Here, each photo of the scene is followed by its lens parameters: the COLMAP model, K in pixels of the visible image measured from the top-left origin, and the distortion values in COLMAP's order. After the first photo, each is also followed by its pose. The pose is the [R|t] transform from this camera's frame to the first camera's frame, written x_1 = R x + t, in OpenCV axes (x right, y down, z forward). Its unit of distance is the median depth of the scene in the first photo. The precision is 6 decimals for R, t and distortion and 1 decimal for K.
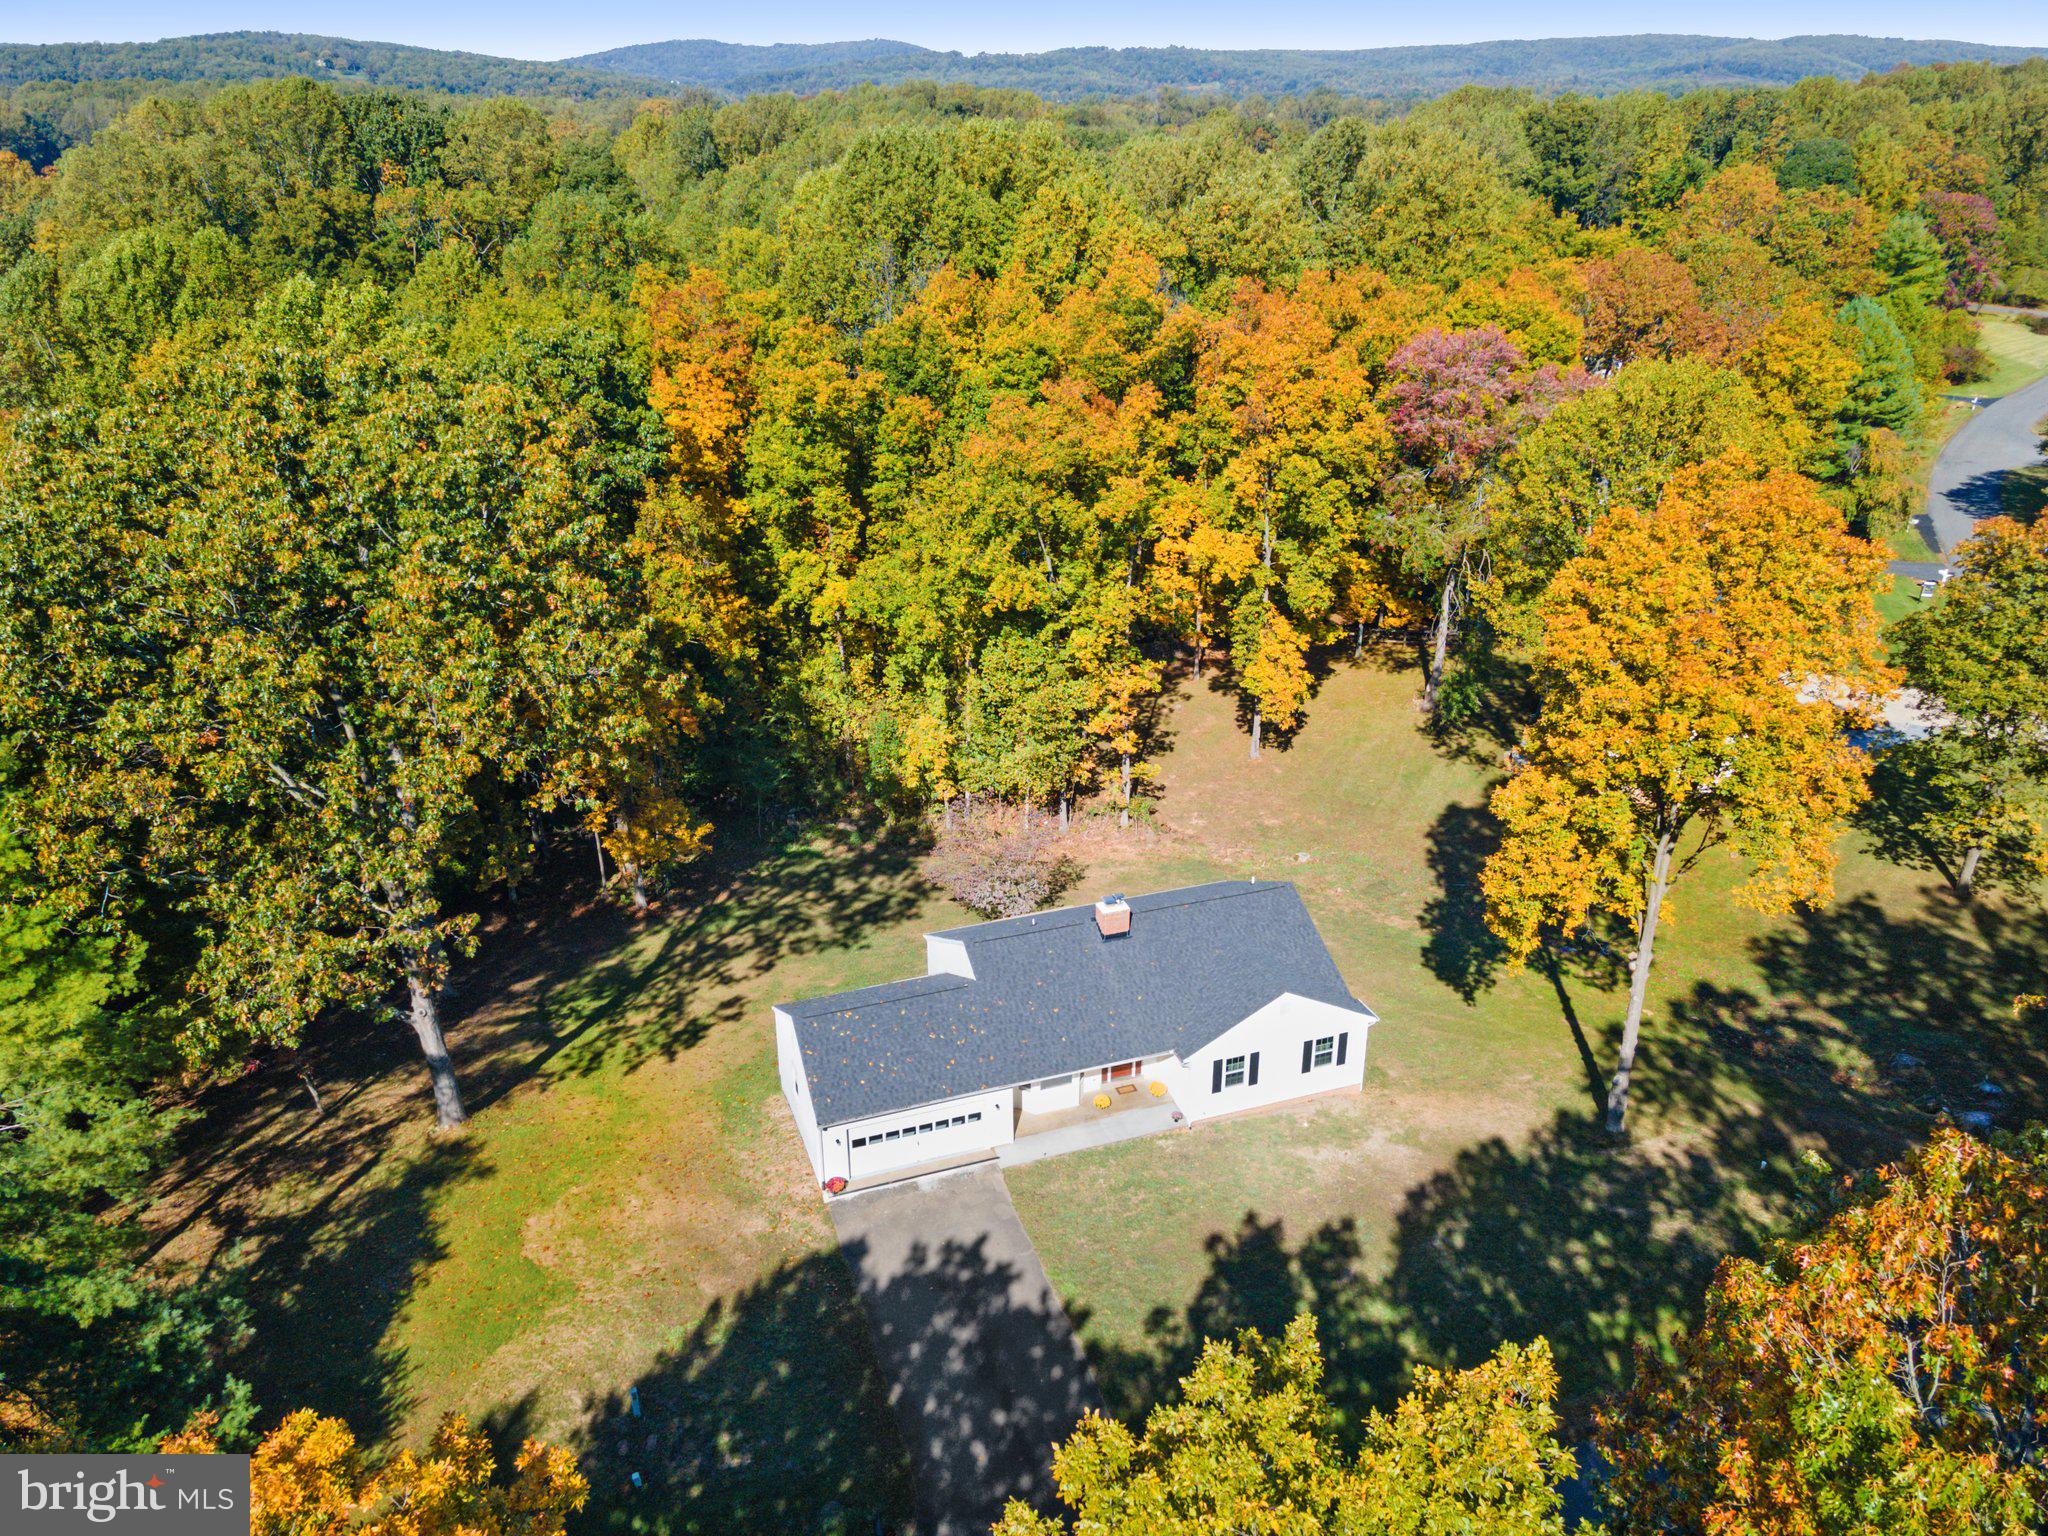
lens RADIAL K [[1489.5, 0, 1021.3], [0, 1489.5, 755.0], [0, 0, 1]] dist [0.038426, 0.026554]
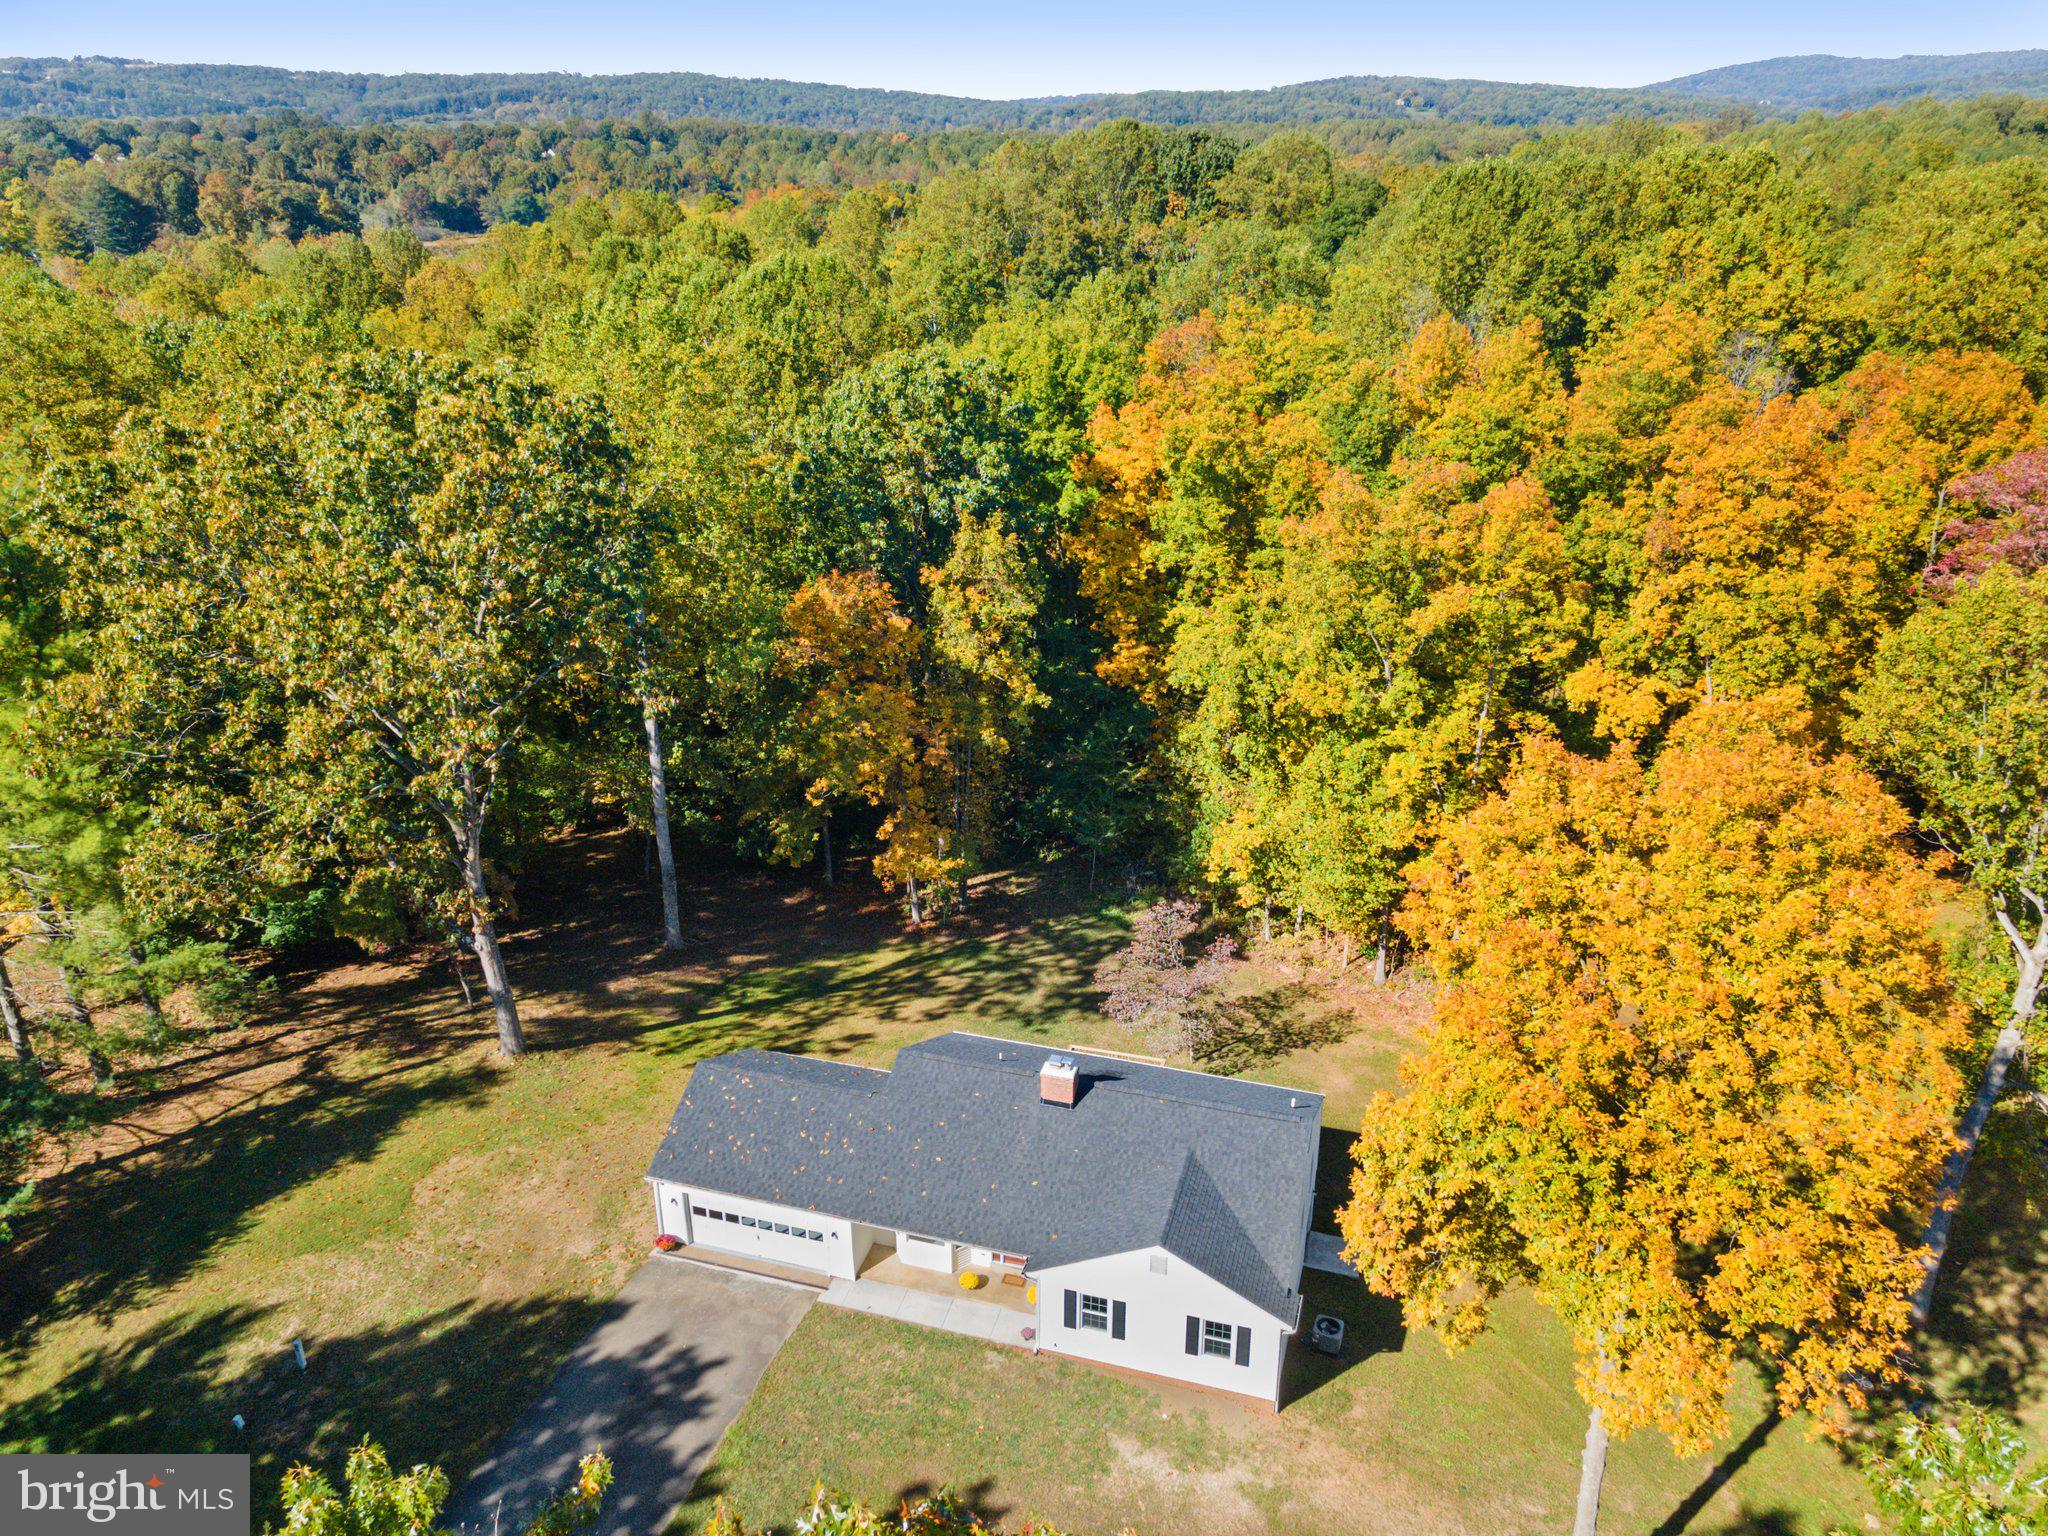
lens RADIAL K [[1489.5, 0, 1016.5], [0, 1489.5, 759.3], [0, 0, 1]] dist [0.038426, 0.026554]
pose [[0.804051, 0.226212, -0.549845, 0.345748], [-0.233818, 0.970585, 0.057392, -0.083281], [0.546654, 0.082418, 0.833293, 0.191290]]
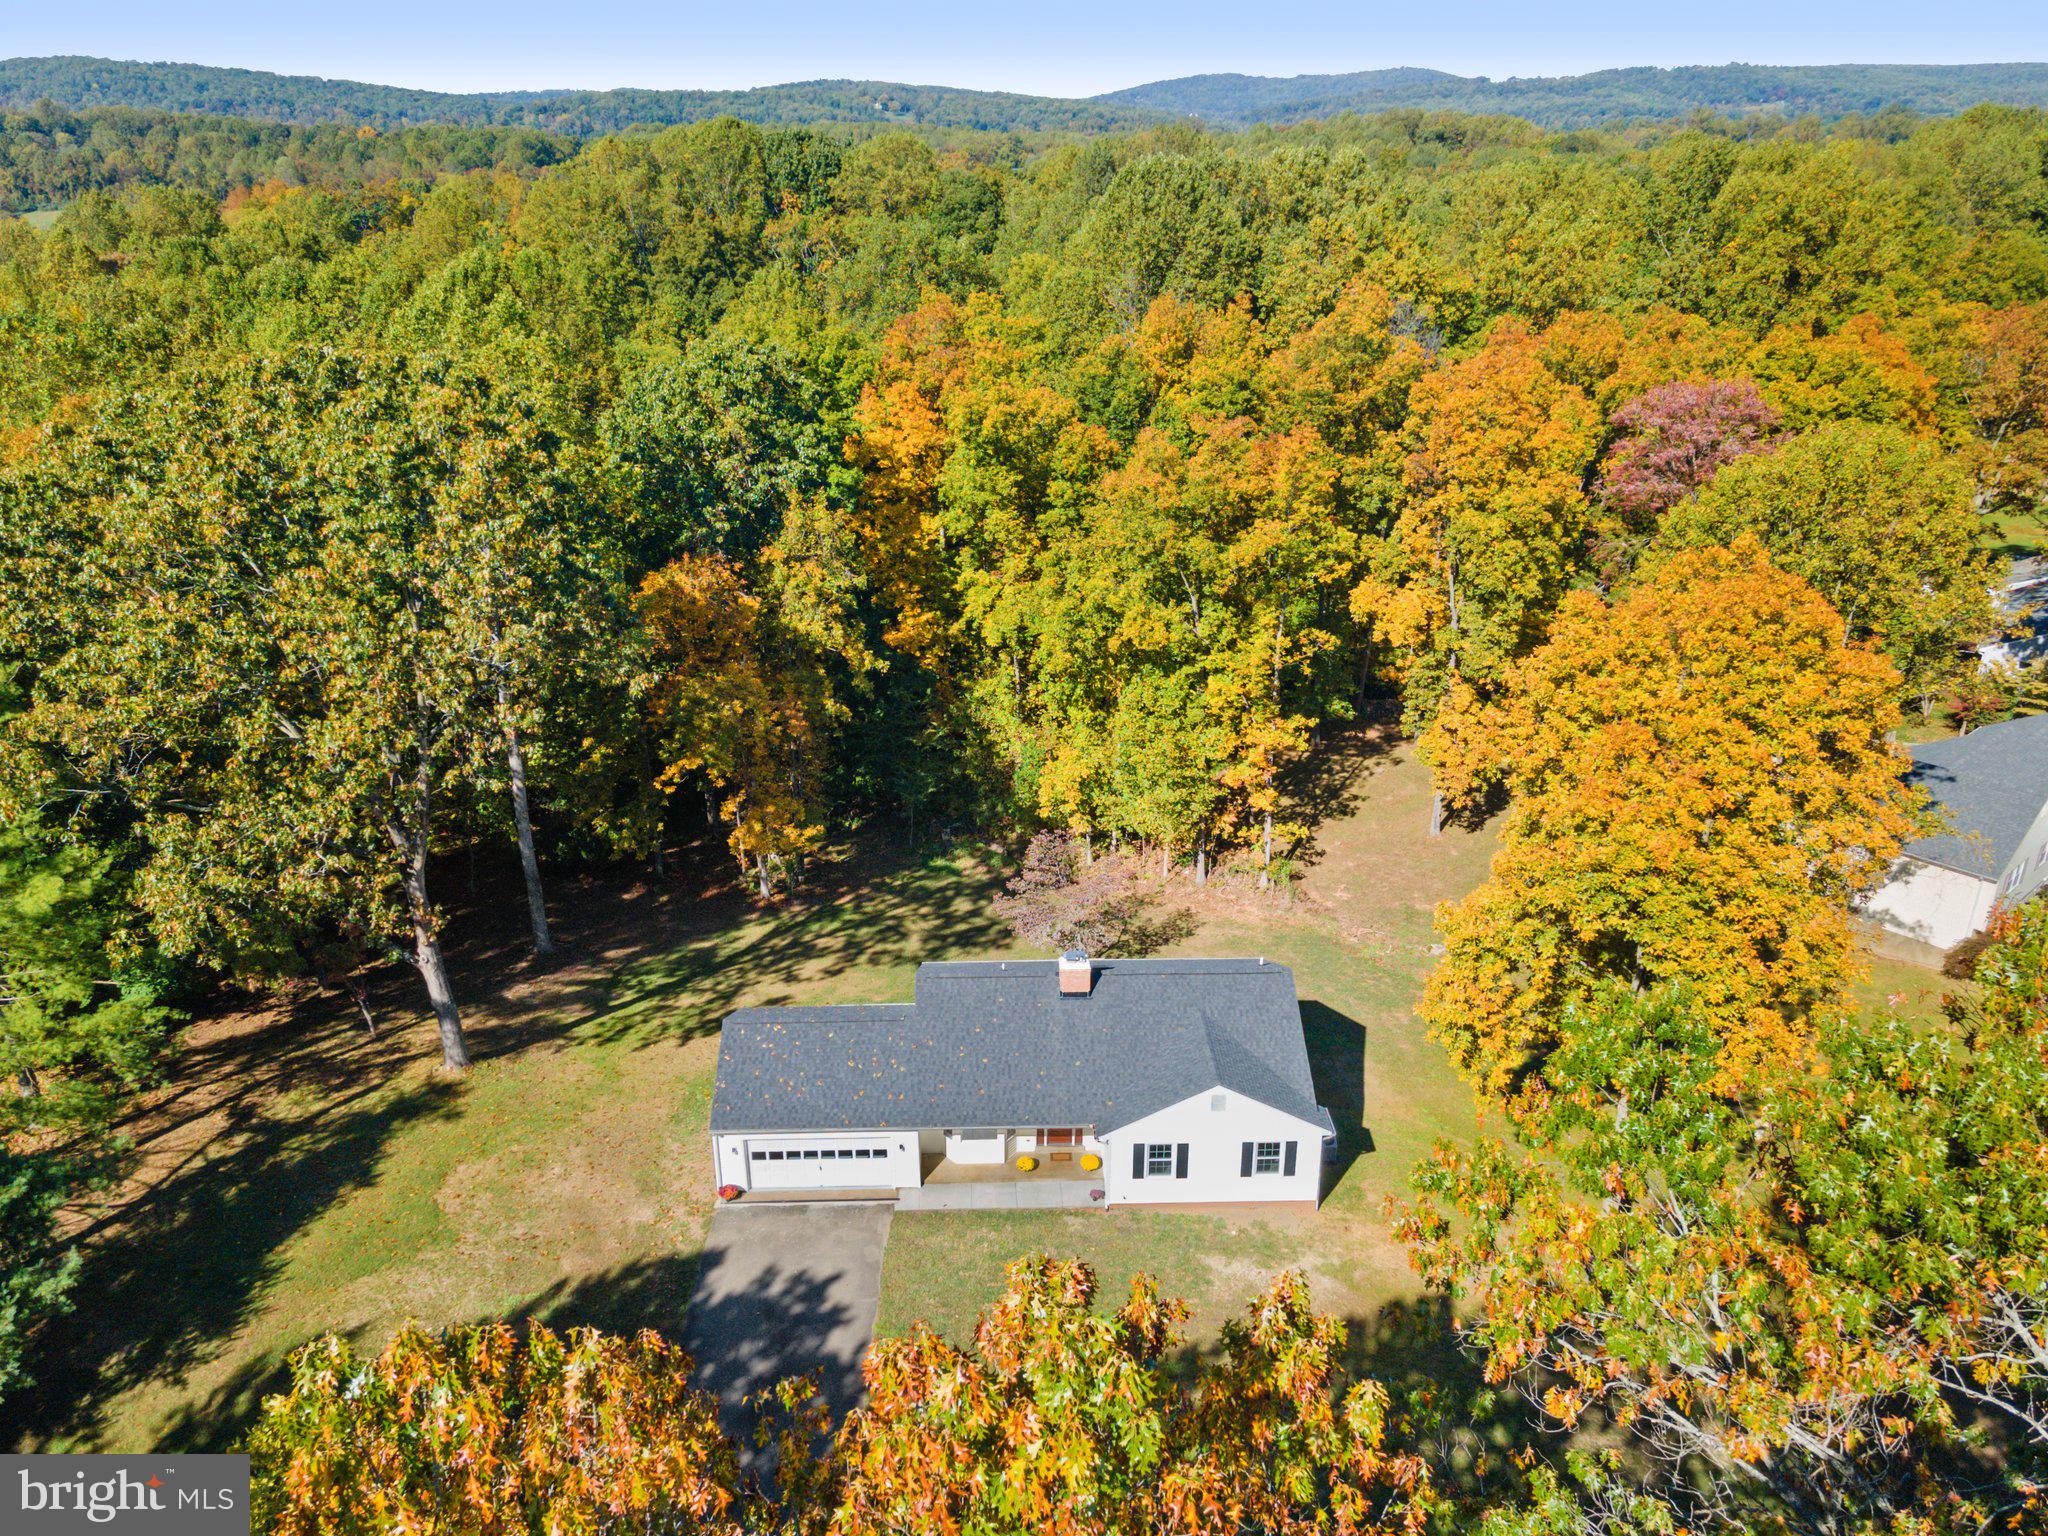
lens RADIAL K [[1489.5, 0, 1018.5], [0, 1489.5, 756.4], [0, 0, 1]] dist [0.038426, 0.026554]
pose [[0.950179, 0.117739, -0.288612, 0.210651], [-0.122411, 0.992478, 0.001874, -0.020109], [0.286661, 0.033548, 0.957444, 0.052765]]
